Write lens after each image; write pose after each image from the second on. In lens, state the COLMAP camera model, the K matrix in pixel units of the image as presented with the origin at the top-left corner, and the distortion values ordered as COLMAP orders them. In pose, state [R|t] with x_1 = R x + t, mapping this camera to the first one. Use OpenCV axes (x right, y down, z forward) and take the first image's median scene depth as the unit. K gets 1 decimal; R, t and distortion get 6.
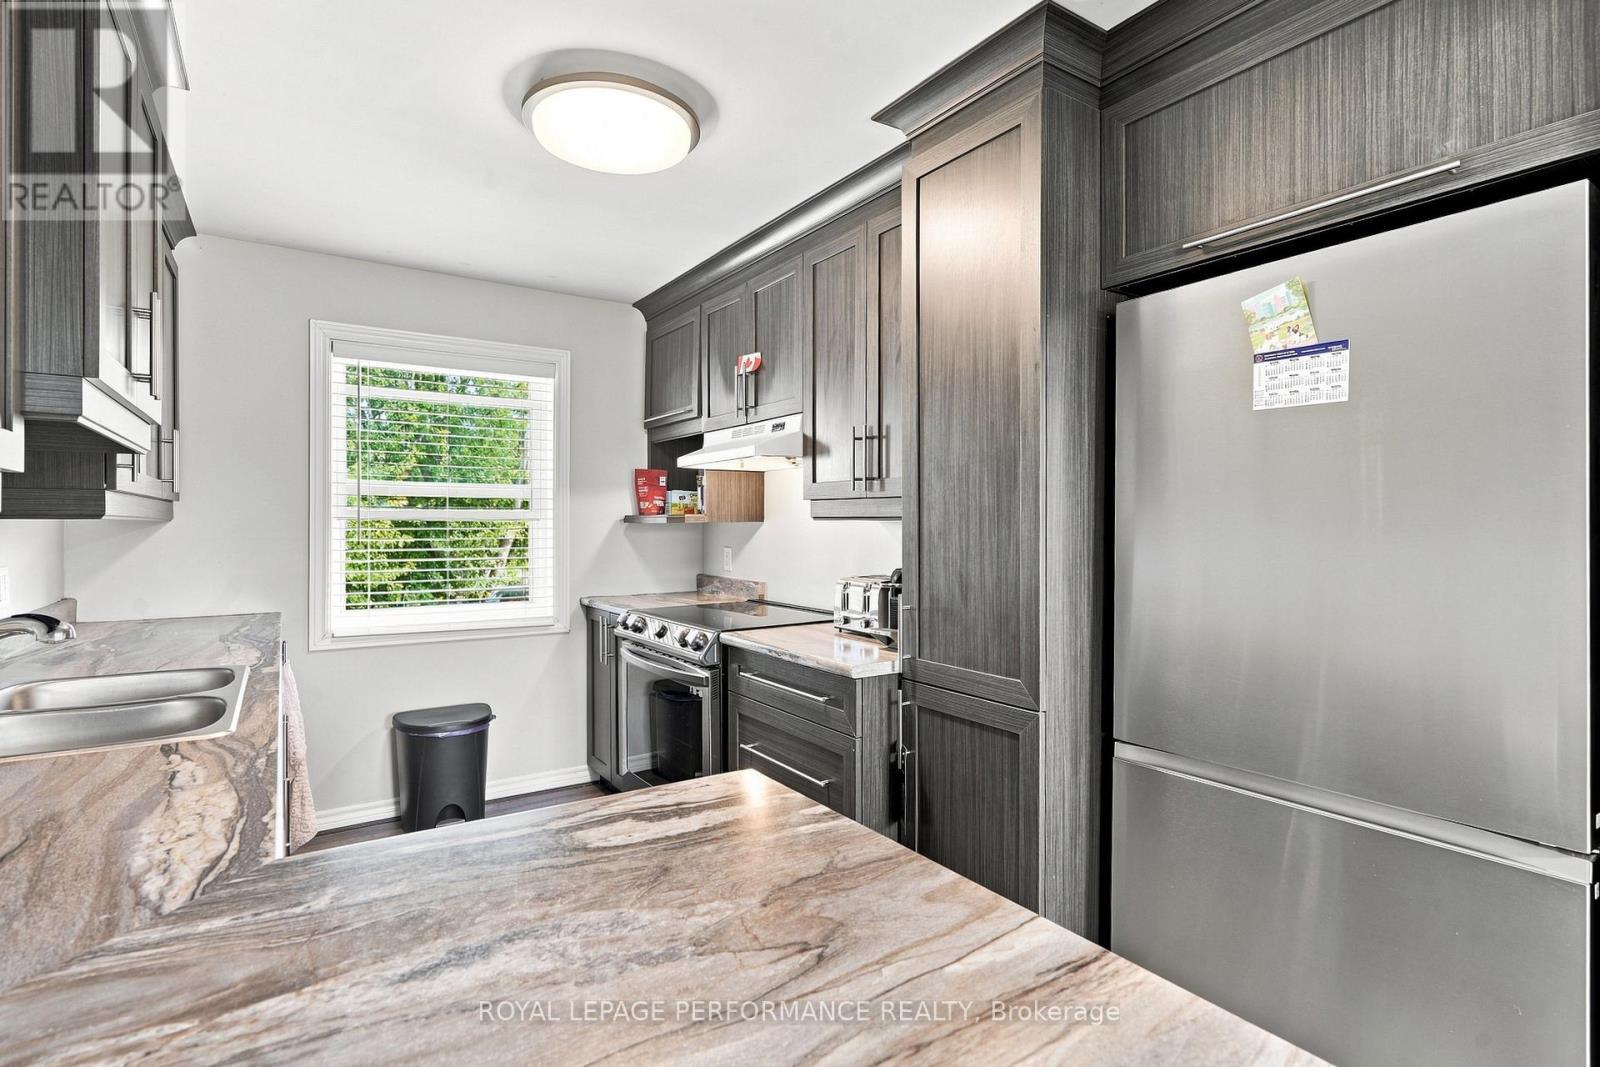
lens RADIAL K [[787.4, 0, 800.0], [0, 787.4, 533.5], [0, 0, 1]] dist [-0.000674, -0.000089]
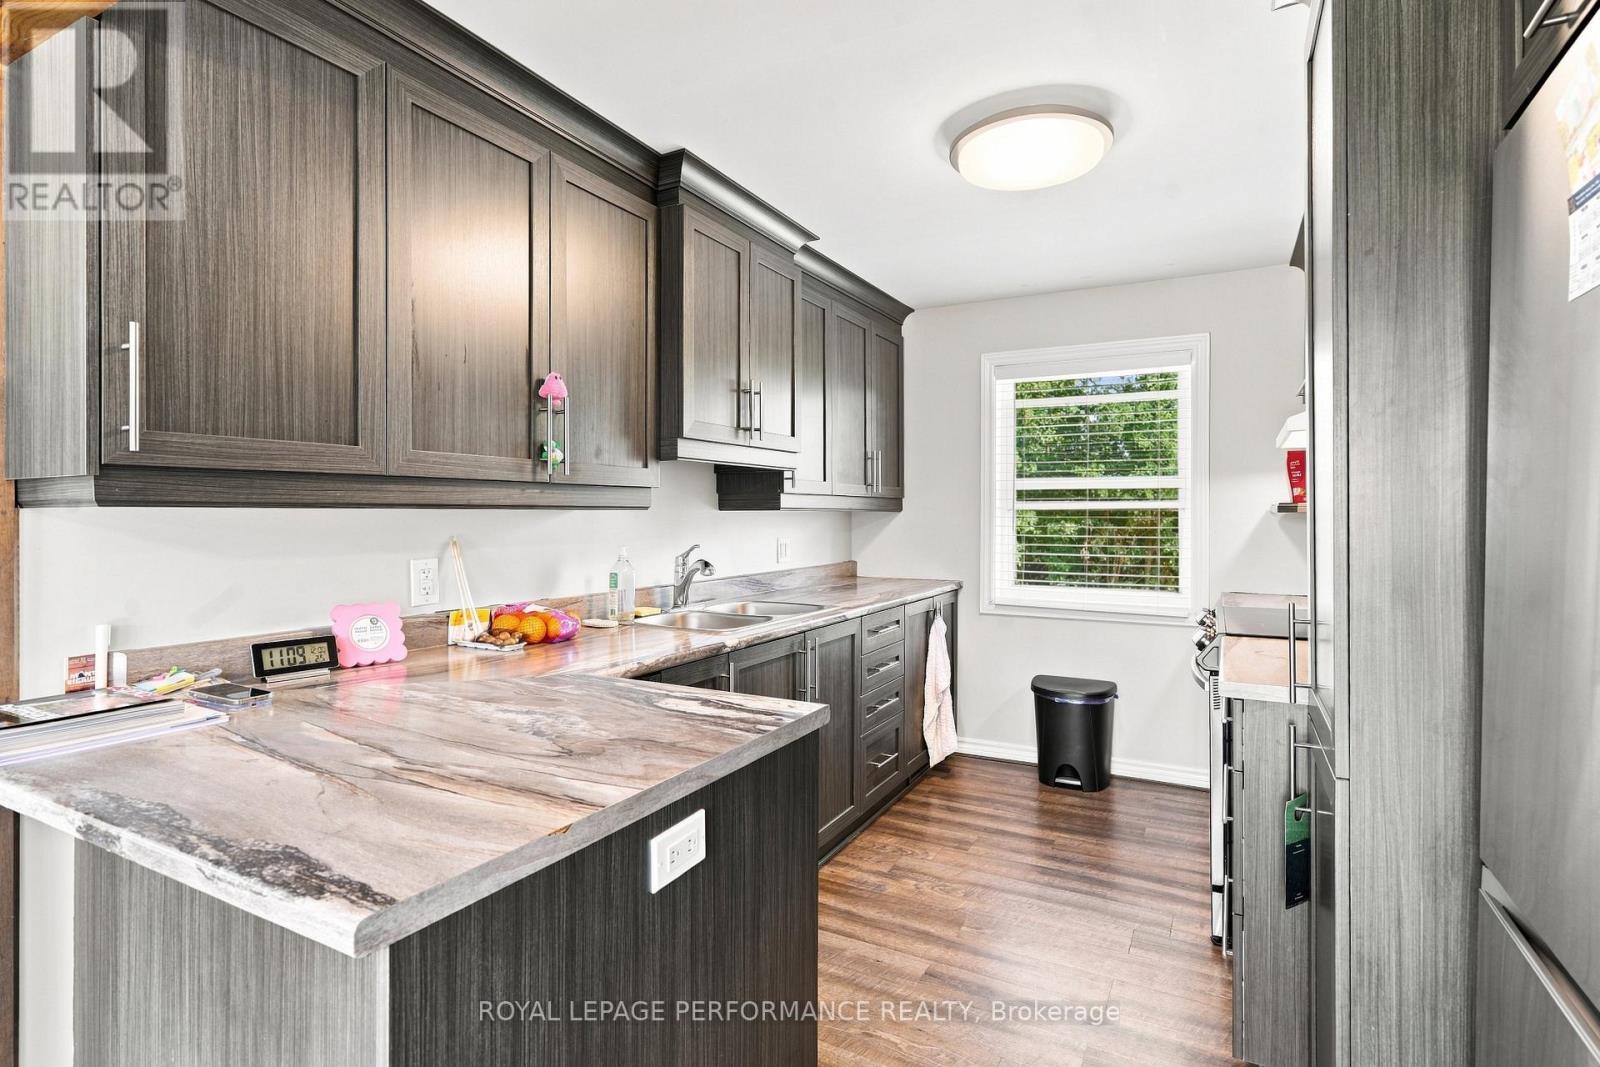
lens RADIAL K [[796.8, 0, 800.0], [0, 796.8, 516.6], [0, 0, 1]] dist [0.001090, 0.000060]
pose [[0.474784, 0.002102, -0.880100, 1.486706], [-0.010931, 0.999934, -0.003508, 0.001374], [0.880034, 0.011286, 0.474776, 0.499080]]
